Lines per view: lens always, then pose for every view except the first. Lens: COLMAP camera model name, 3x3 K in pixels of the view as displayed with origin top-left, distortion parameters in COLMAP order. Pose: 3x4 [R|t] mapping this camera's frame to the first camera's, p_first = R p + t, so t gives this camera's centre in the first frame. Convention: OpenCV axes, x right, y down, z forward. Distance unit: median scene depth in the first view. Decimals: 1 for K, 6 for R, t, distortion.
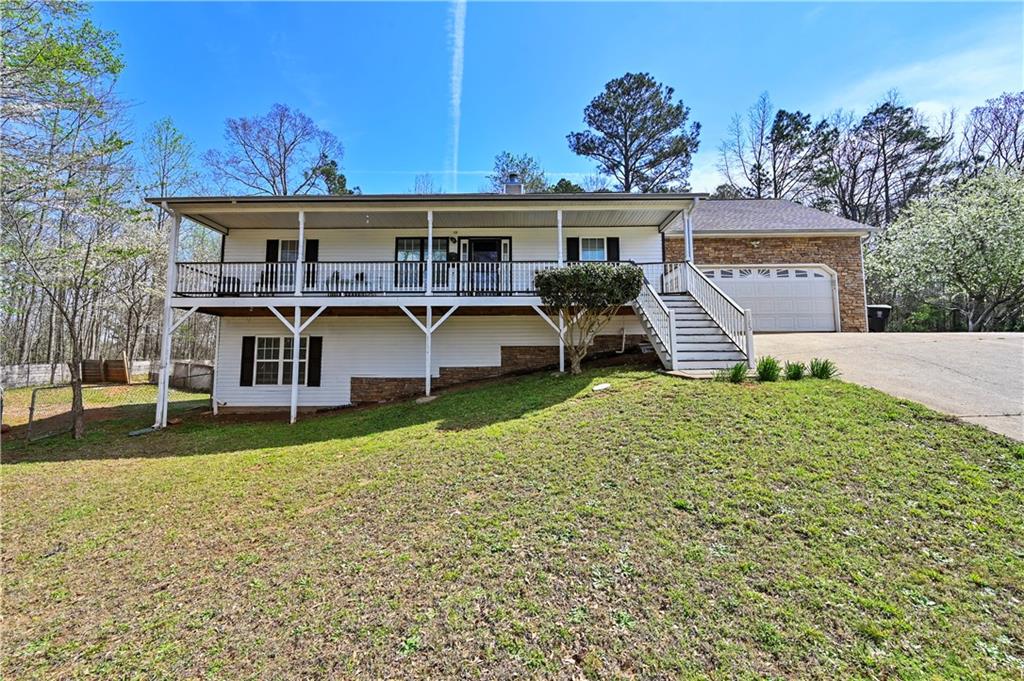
lens RADIAL K [[412.4, 0, 513.4], [0, 412.4, 328.6], [0, 0, 1]] dist [-0.000138, 0.000135]
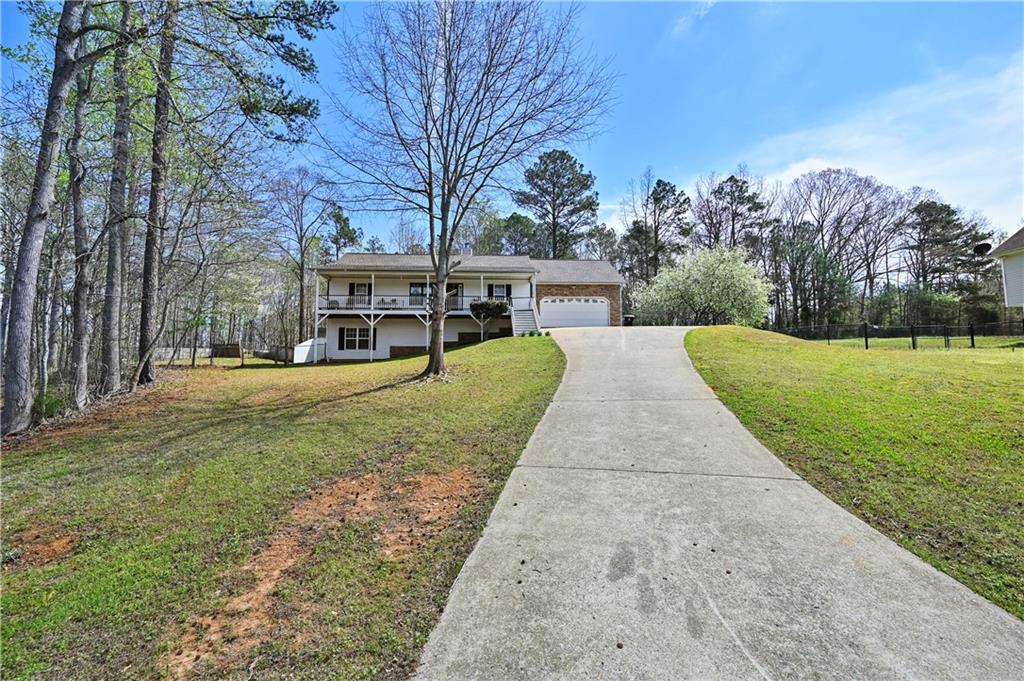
lens RADIAL K [[404.1, 0, 512.0], [0, 404.1, 340.5], [0, 0, 1]] dist [-0.001618, -0.000183]
pose [[0.996866, 0.004102, 0.079001, 0.085493], [-0.005072, 0.999914, 0.012080, 0.055583], [-0.078945, -0.012443, 0.996801, -1.159719]]
